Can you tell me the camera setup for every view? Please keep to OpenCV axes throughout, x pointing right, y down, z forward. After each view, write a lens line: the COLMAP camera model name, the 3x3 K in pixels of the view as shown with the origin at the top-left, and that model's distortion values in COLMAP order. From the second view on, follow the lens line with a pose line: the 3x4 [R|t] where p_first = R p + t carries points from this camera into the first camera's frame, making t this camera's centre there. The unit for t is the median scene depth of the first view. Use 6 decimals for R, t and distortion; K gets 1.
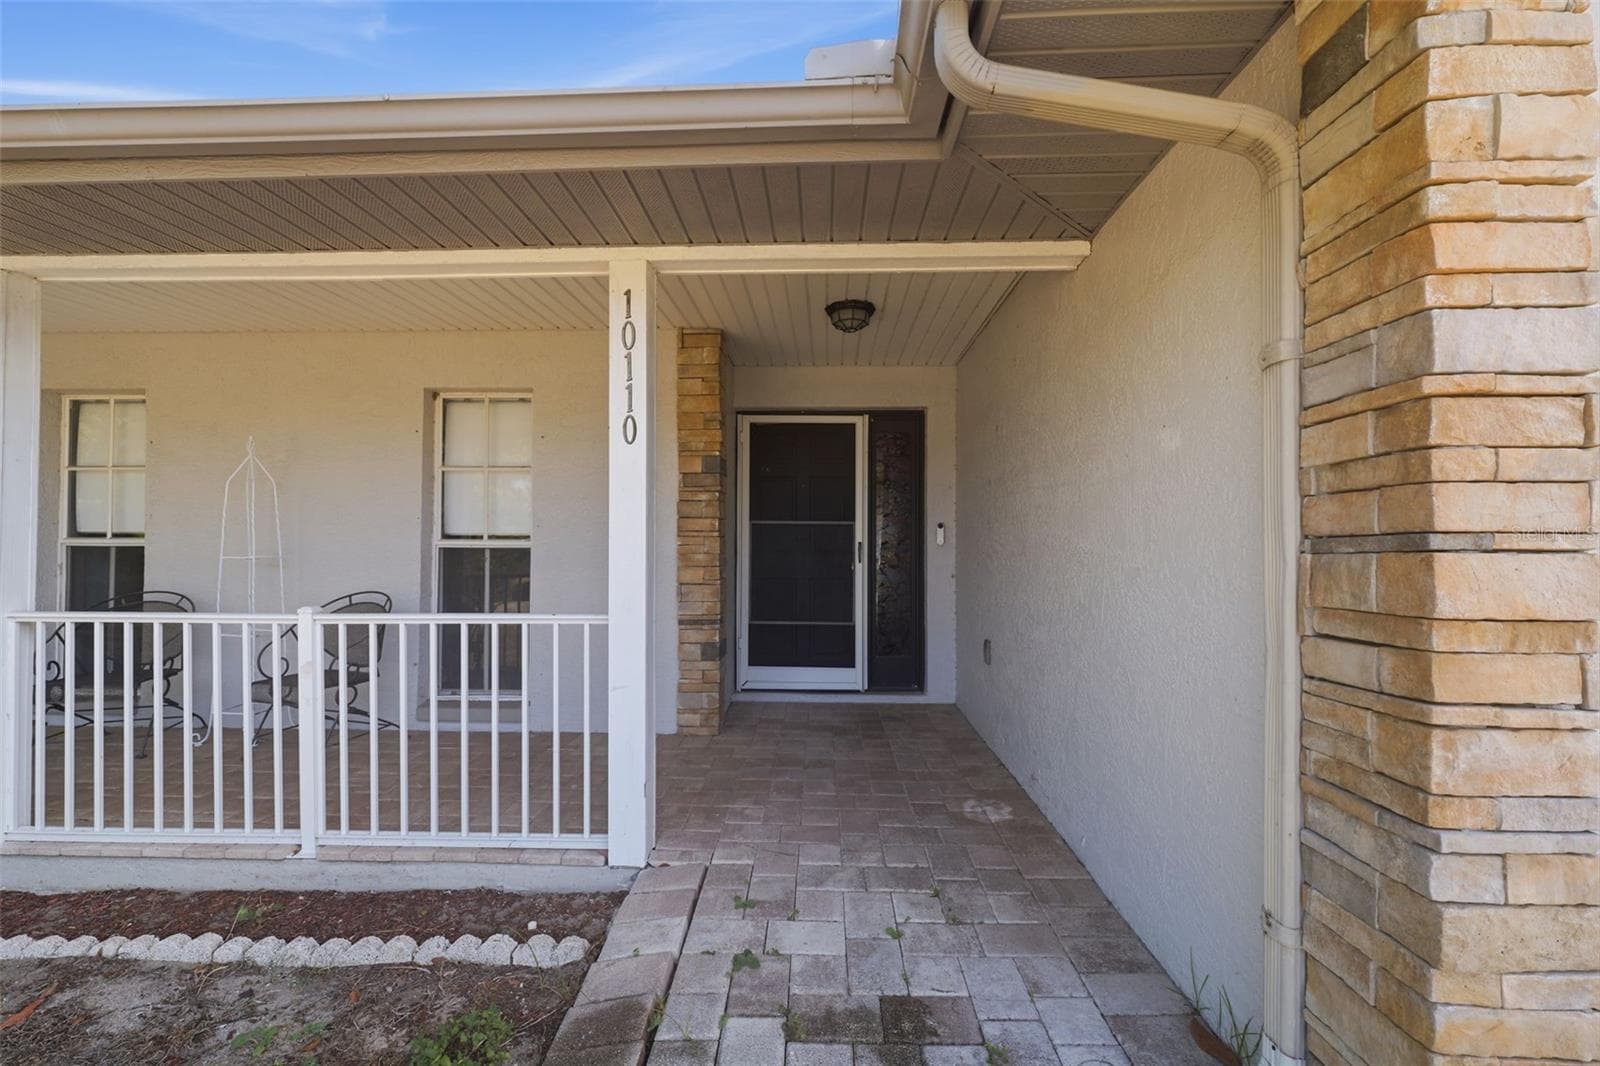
lens RADIAL K [[664.0, 0, 798.7], [0, 664.0, 538.7], [0, 0, 1]] dist [0.000247, -0.000306]
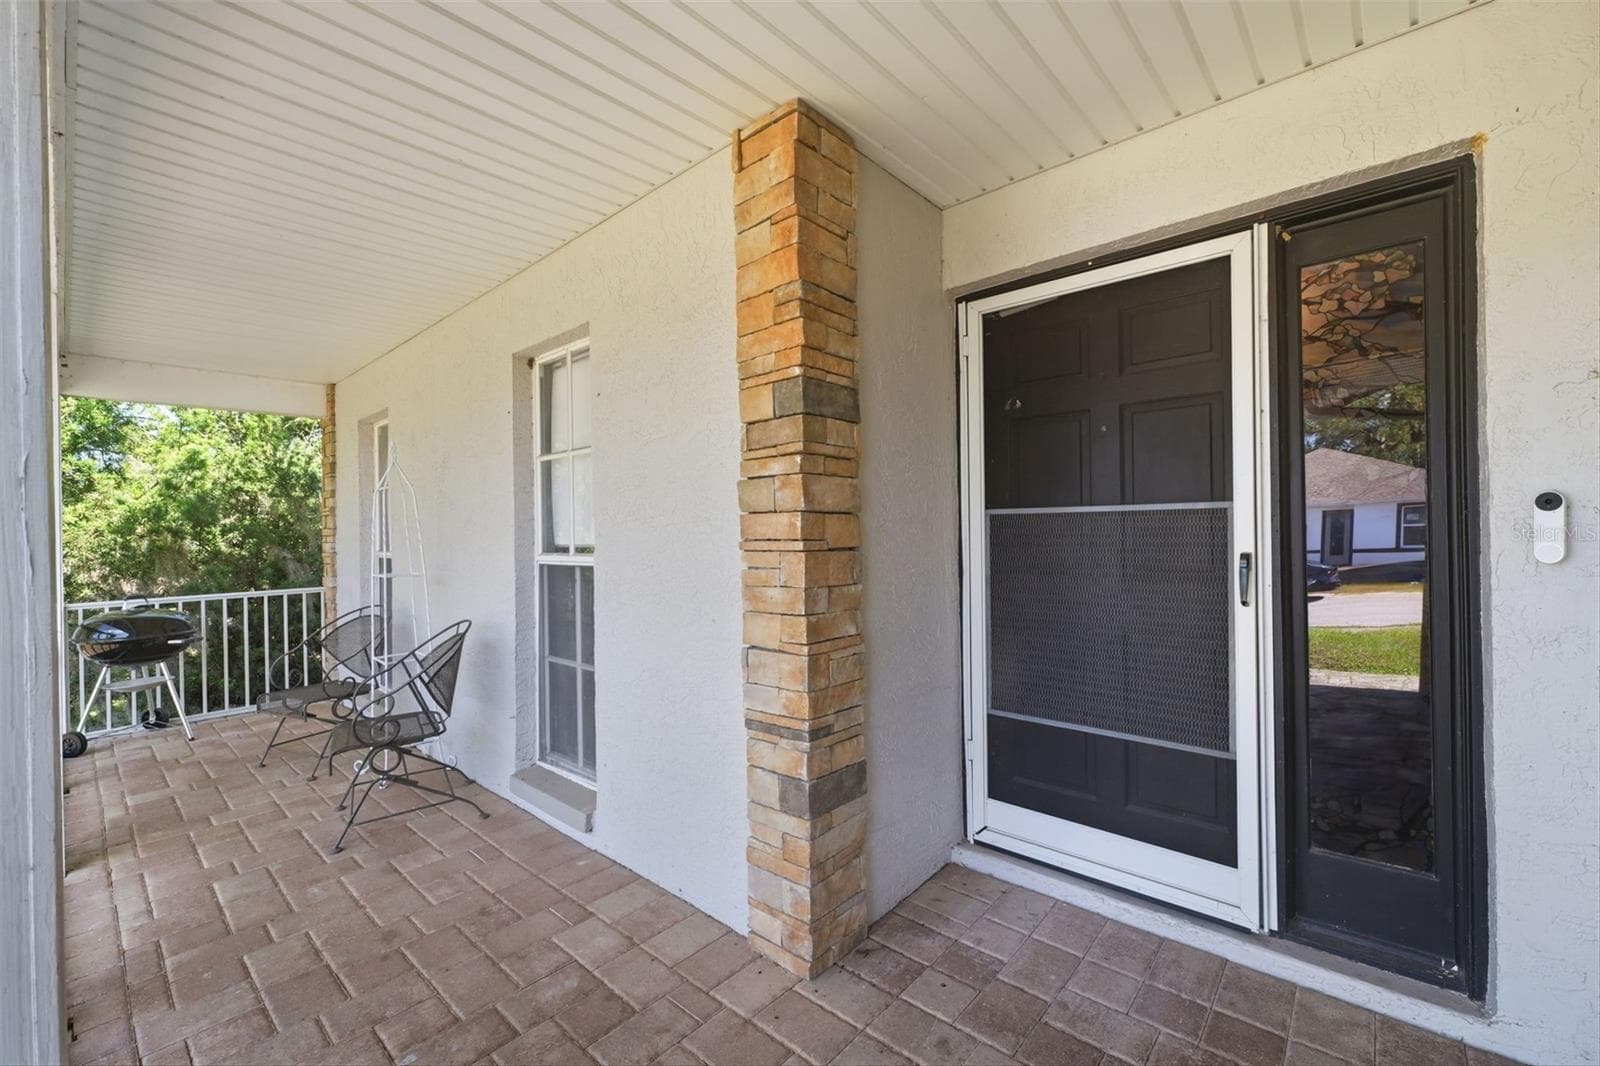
lens RADIAL K [[664.0, 0, 798.7], [0, 664.0, 538.7], [0, 0, 1]] dist [0.000247, -0.000306]
pose [[0.766791, -0.012212, -0.641781, 0.172038], [0.023072, 0.999697, 0.008543, -0.016109], [0.641482, -0.021358, 0.766841, 0.643301]]
